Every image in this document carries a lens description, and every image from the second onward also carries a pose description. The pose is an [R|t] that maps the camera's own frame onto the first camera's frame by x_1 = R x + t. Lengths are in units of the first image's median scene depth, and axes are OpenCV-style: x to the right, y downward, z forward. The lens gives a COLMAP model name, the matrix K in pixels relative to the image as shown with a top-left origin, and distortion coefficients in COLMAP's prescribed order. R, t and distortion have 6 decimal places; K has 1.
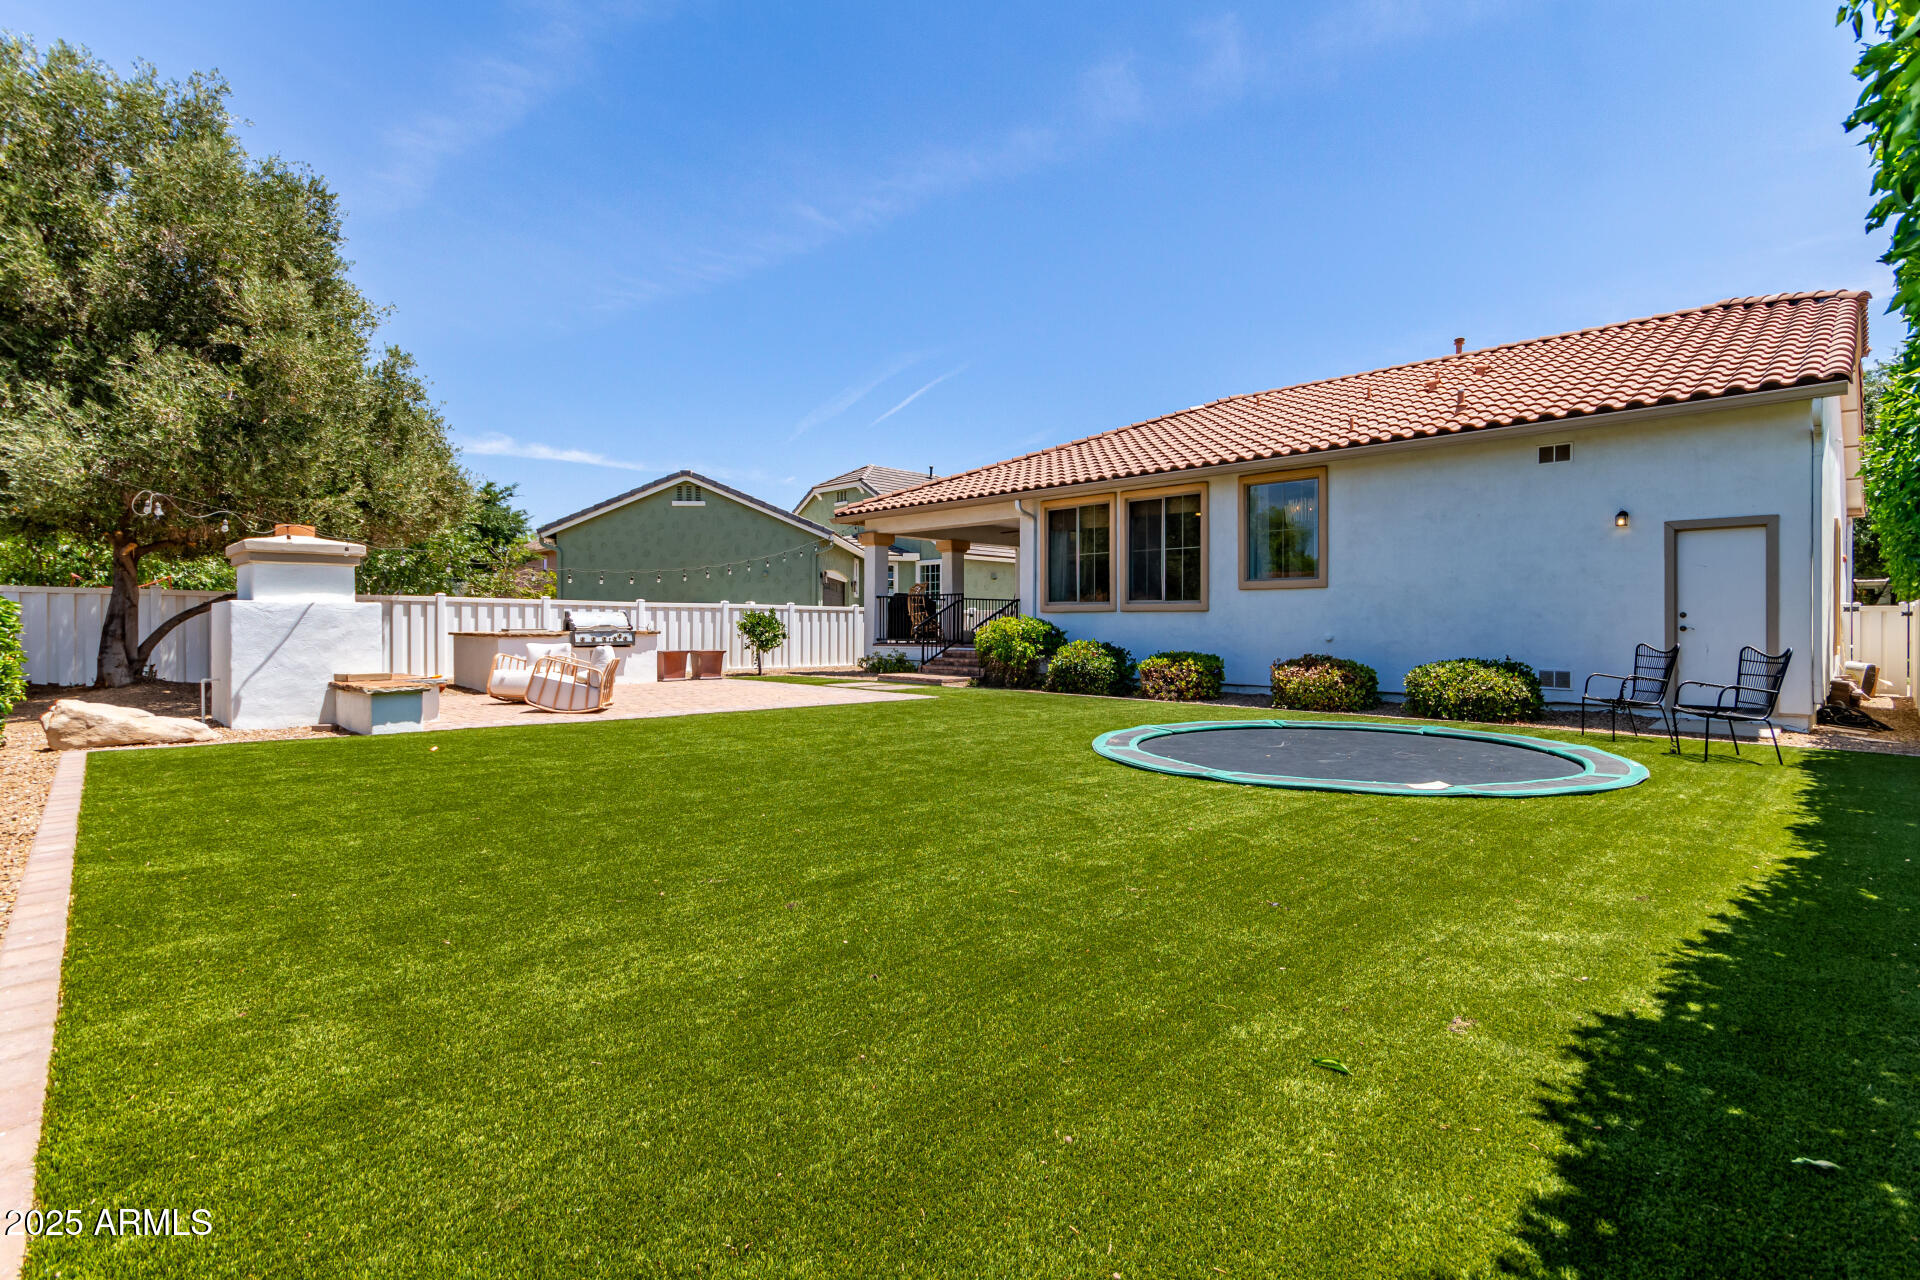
lens RADIAL K [[891.4, 0, 1040.6], [0, 891.4, 626.6], [0, 0, 1]] dist [0.002882, 0.001594]
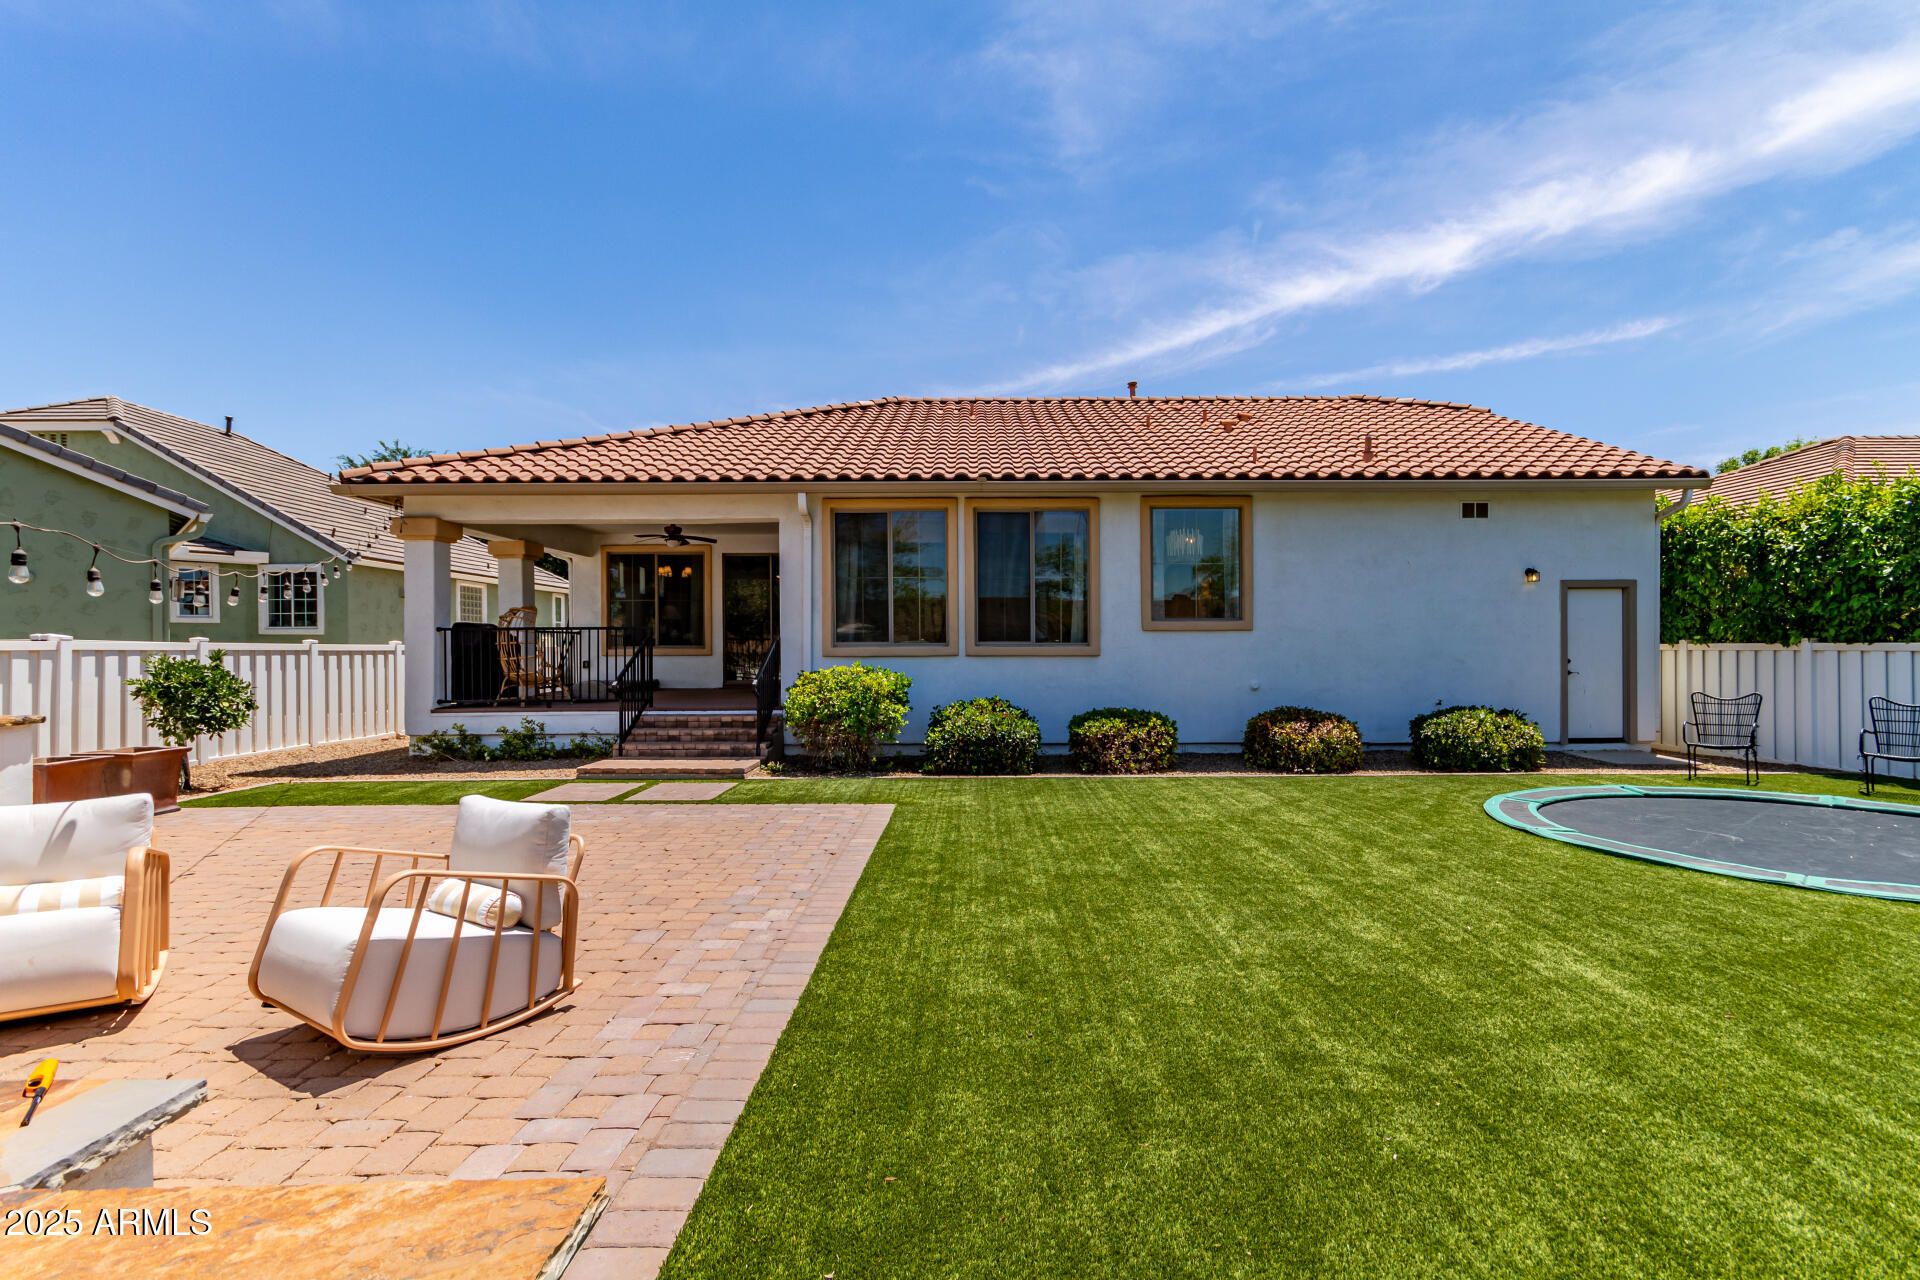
lens RADIAL K [[891.4, 0, 967.0], [0, 891.4, 649.0], [0, 0, 1]] dist [0.002882, 0.001594]
pose [[0.738694, -0.005635, 0.674017, -0.428830], [0.007889, 0.999969, -0.000285, -0.023490], [-0.673995, 0.005528, 0.738715, 0.450326]]
